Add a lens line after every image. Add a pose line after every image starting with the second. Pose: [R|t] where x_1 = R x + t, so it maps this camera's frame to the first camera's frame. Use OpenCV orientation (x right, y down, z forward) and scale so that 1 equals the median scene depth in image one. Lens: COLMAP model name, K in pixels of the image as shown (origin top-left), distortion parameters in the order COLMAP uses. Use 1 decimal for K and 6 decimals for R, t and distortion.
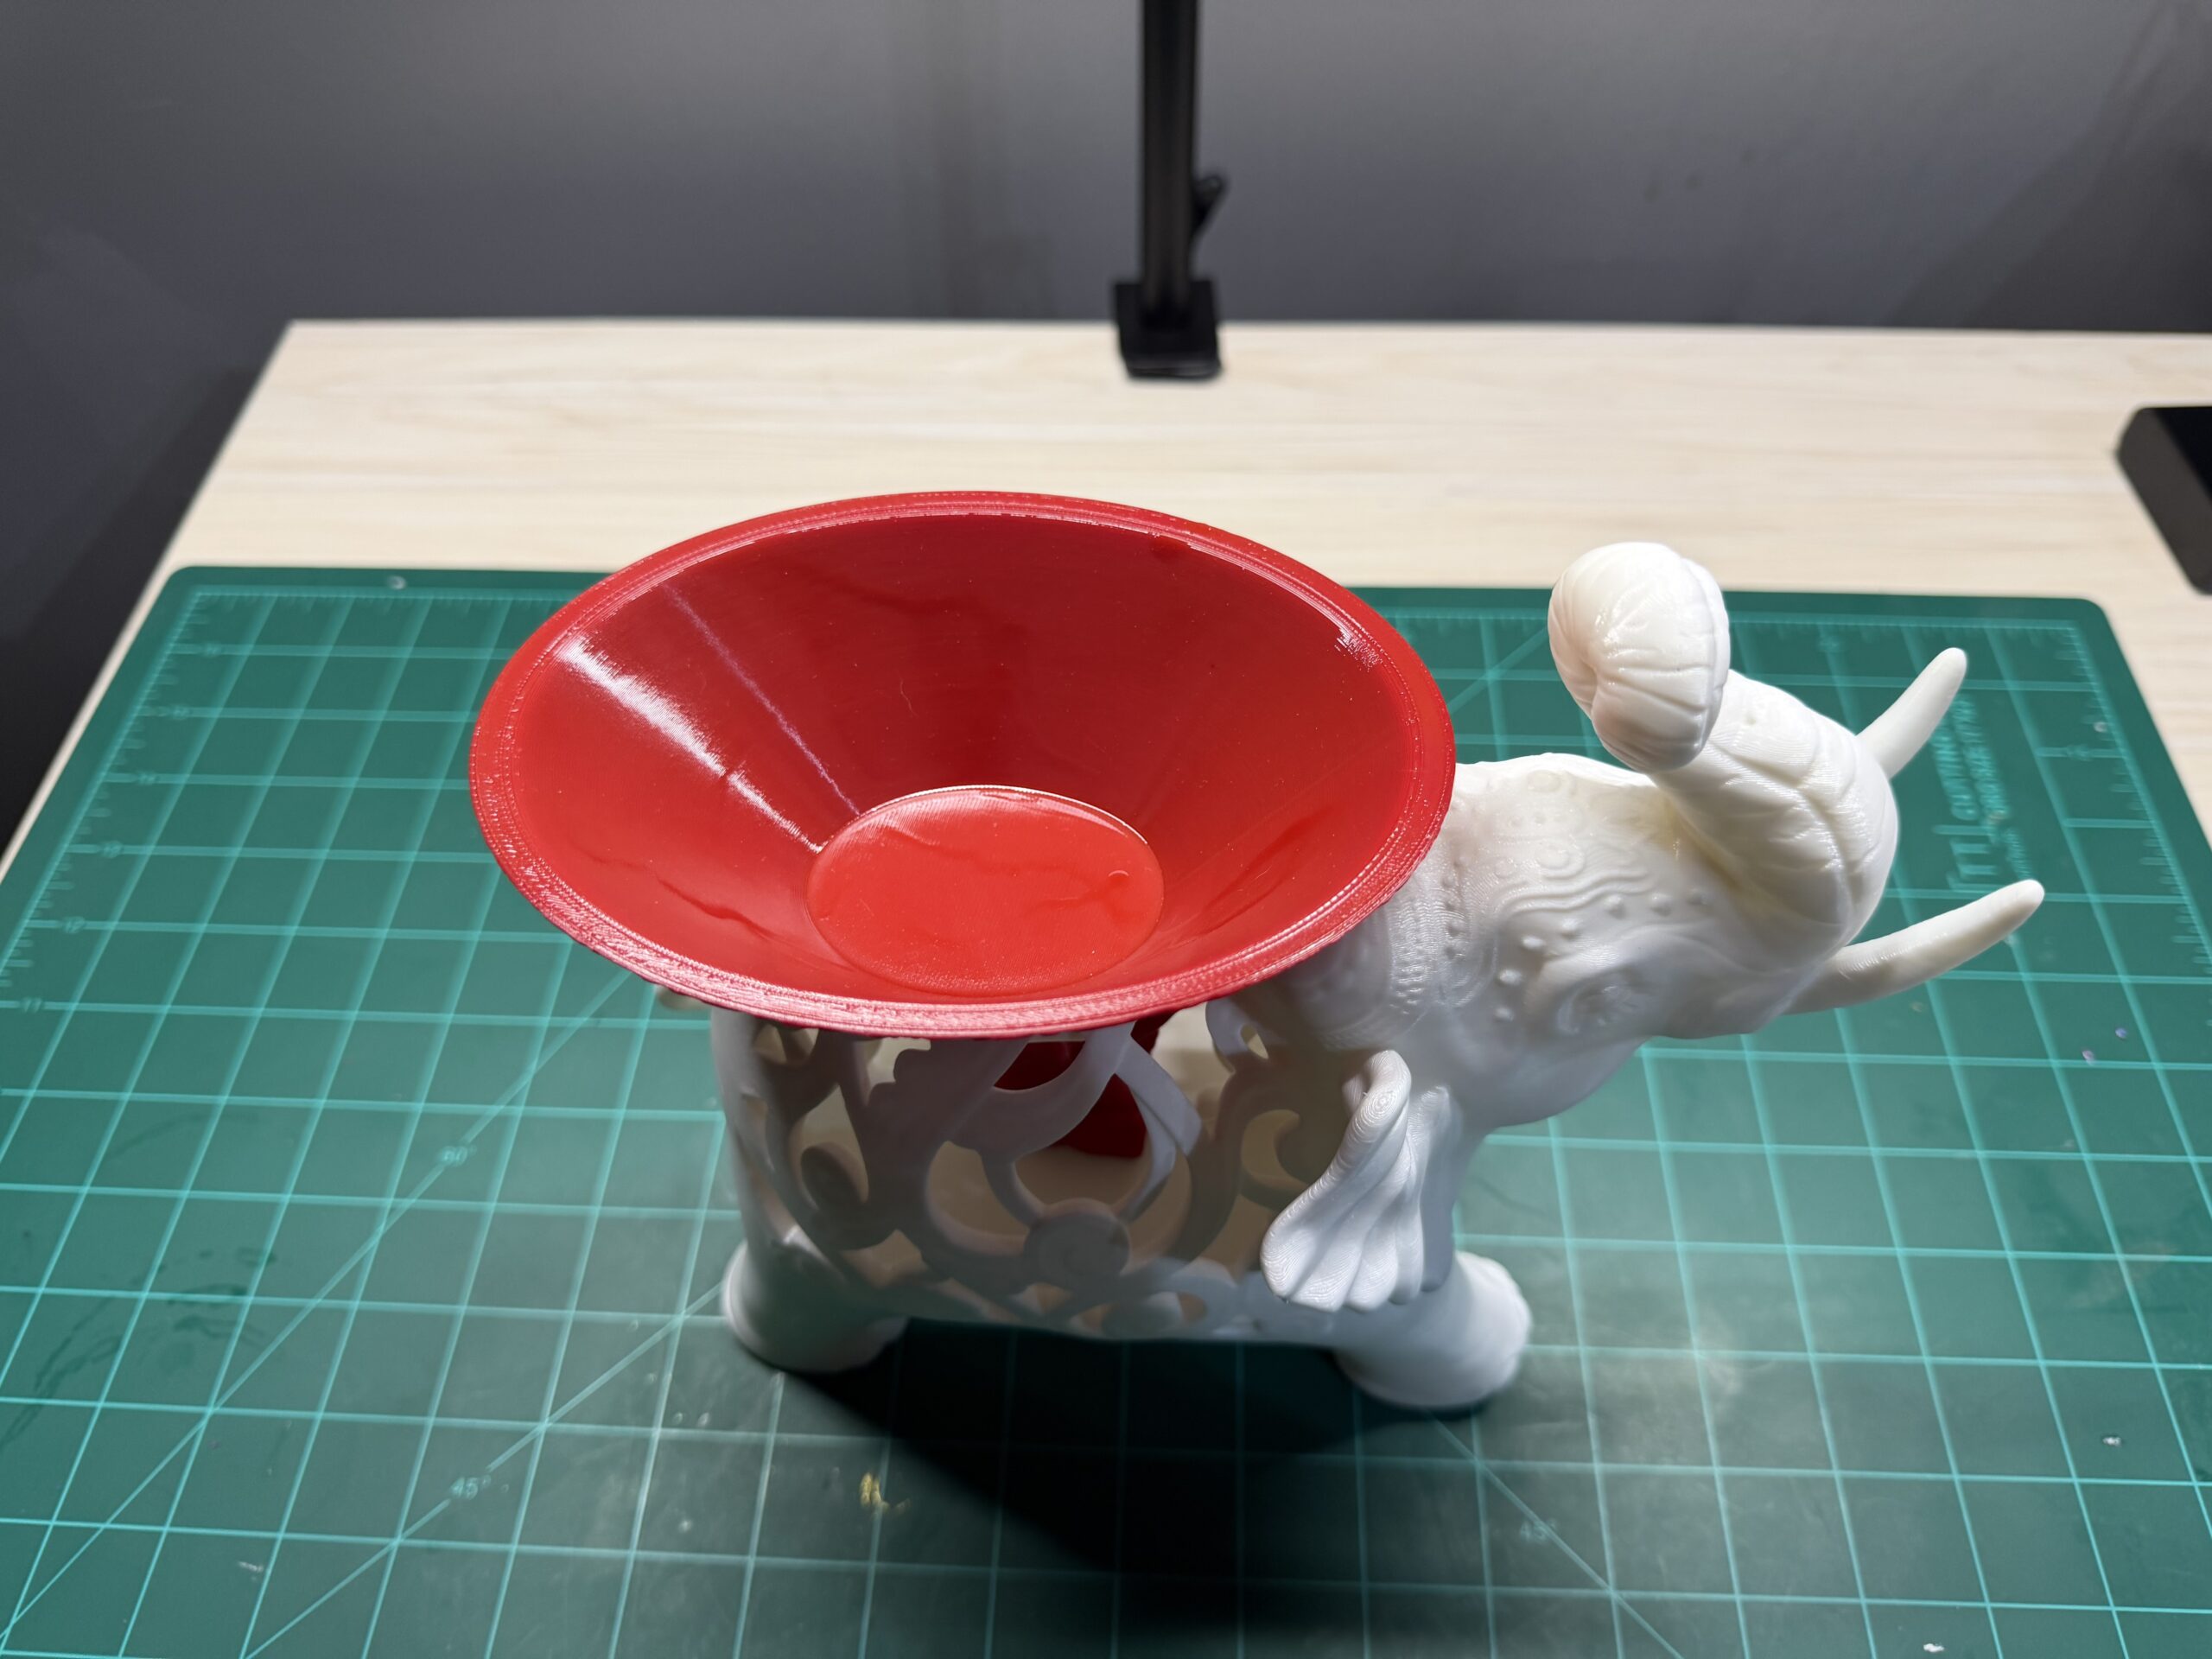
lens RADIAL K [[1599.9, 0, 1114.2], [0, 1599.9, 832.8], [0, 0, 1]] dist [-0.031899, 0.001916]
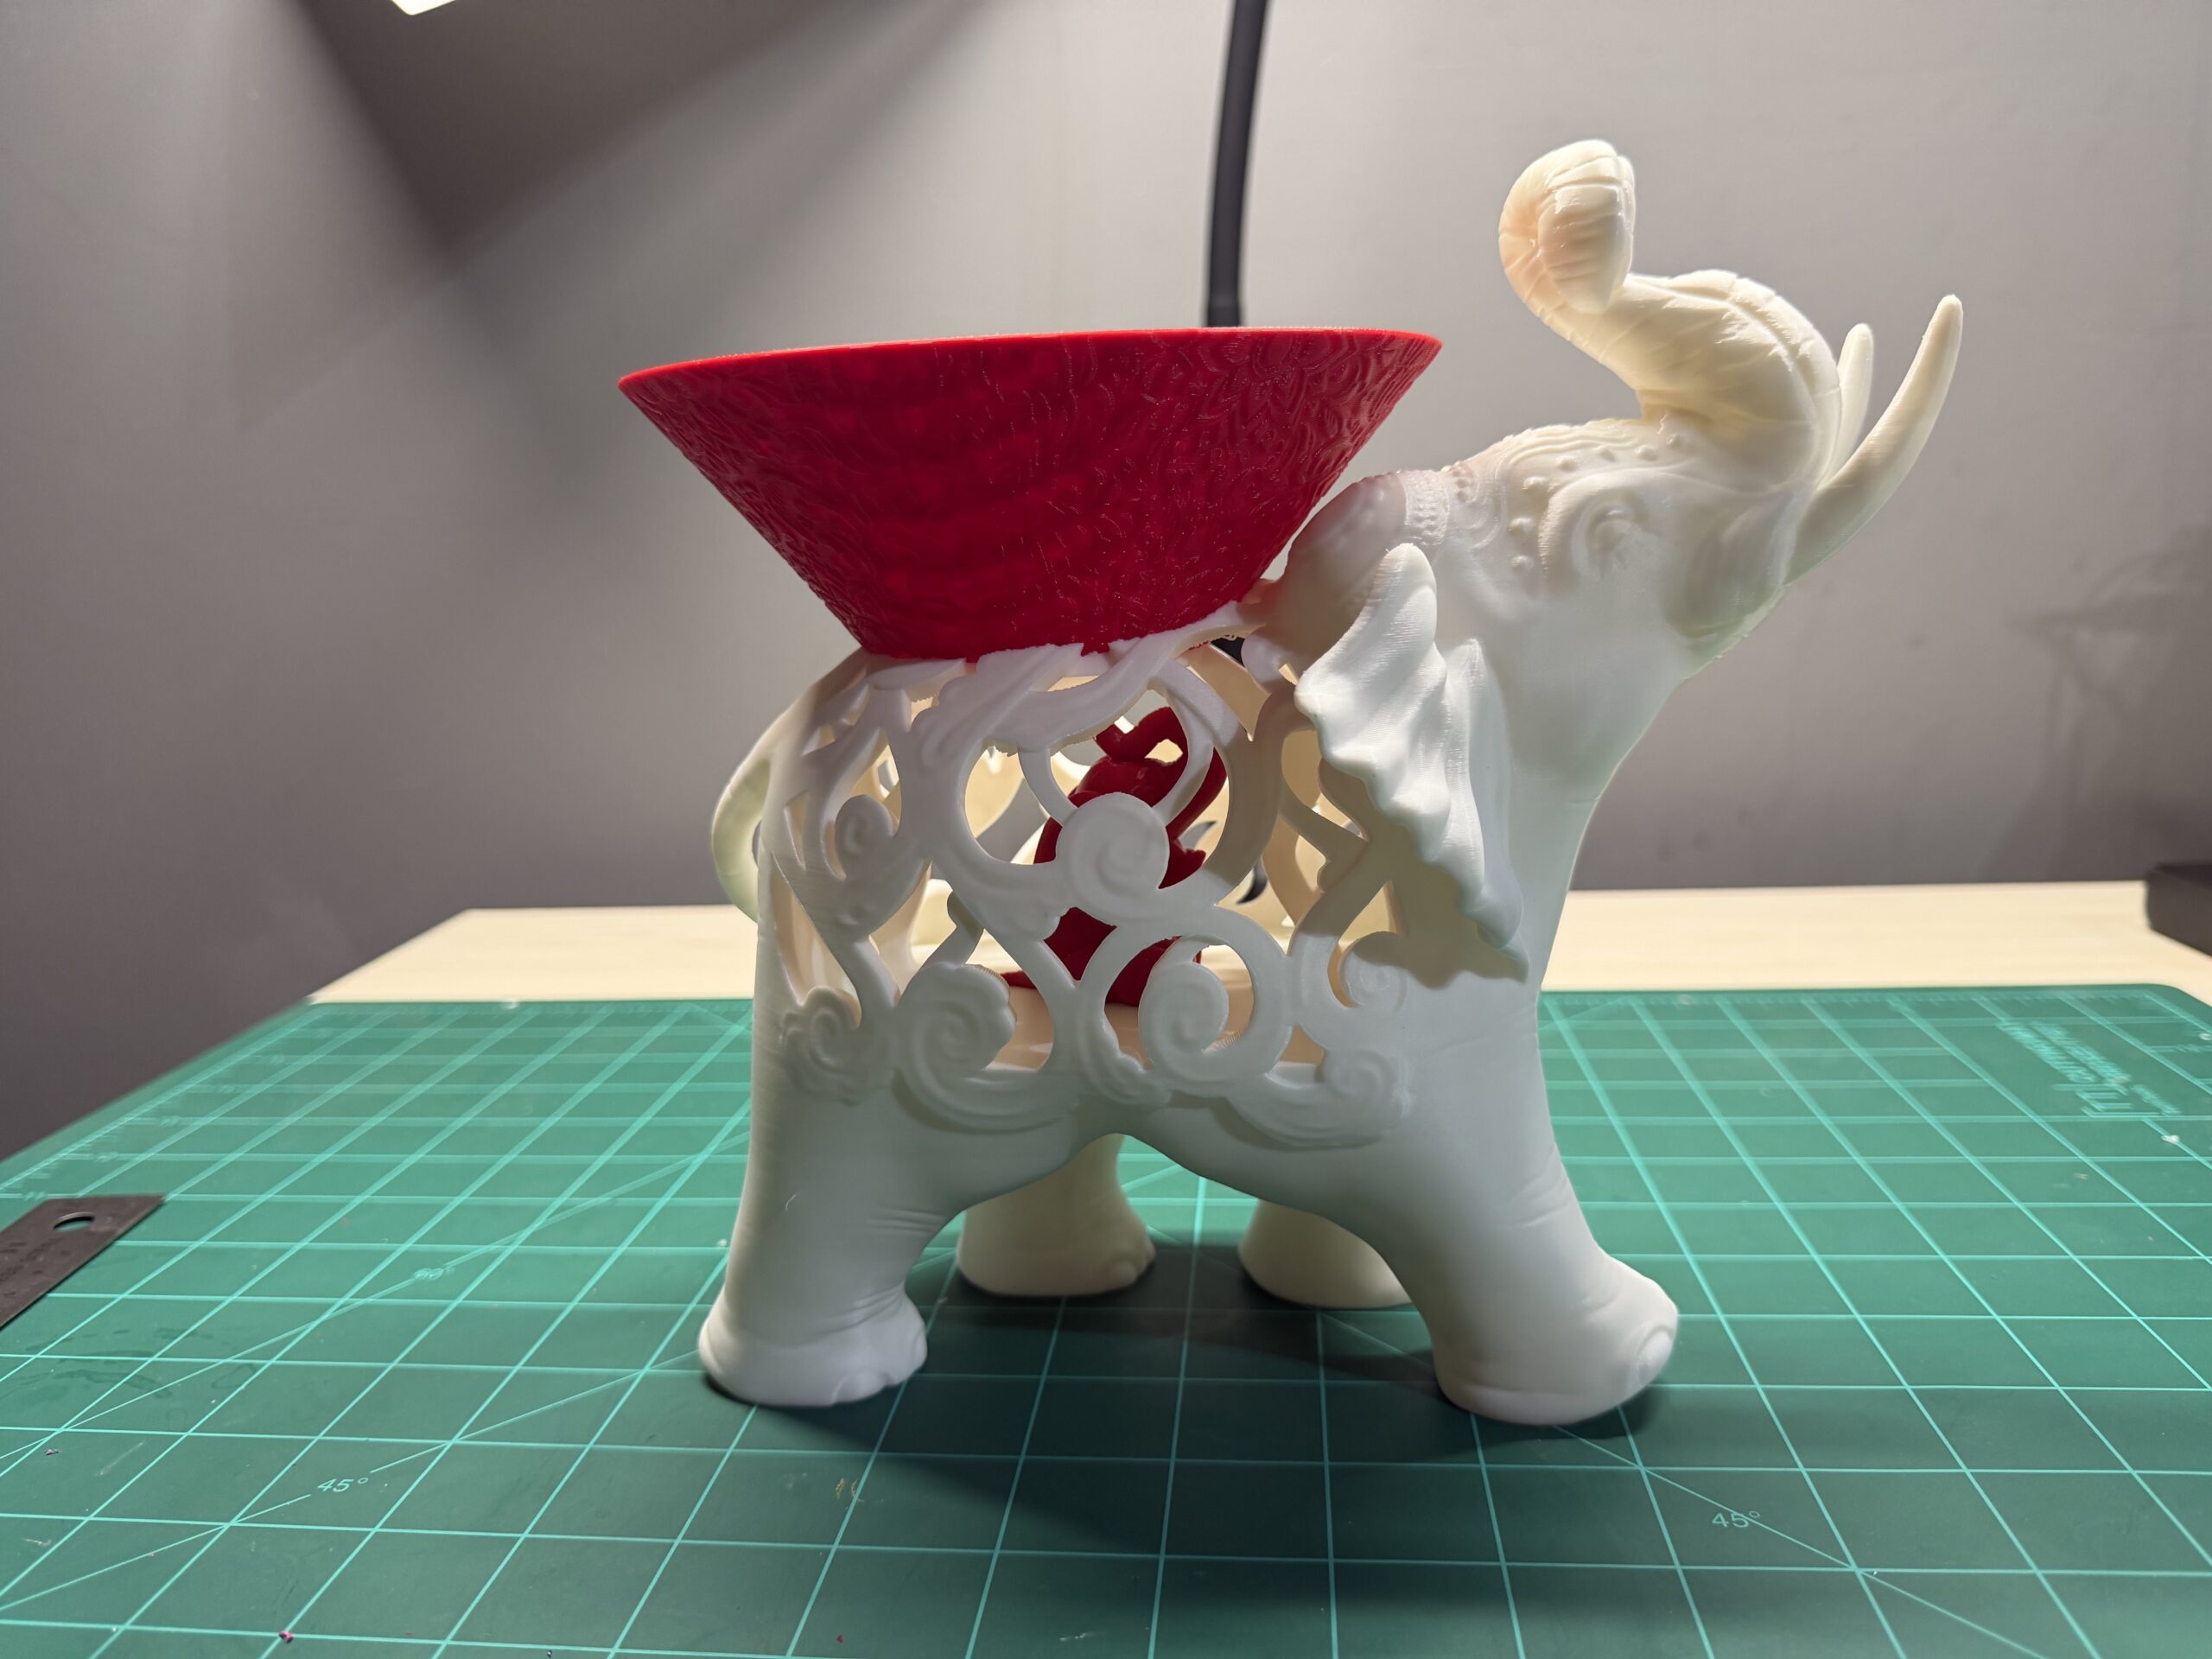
lens RADIAL K [[1599.9, 0, 1103.0], [0, 1599.9, 835.6], [0, 0, 1]] dist [-0.031899, 0.001916]
pose [[0.997802, -0.008346, -0.065732, 0.035009], [-0.036864, 0.754403, -0.655376, 0.938973], [0.055058, 0.656359, 0.752437, 0.306138]]
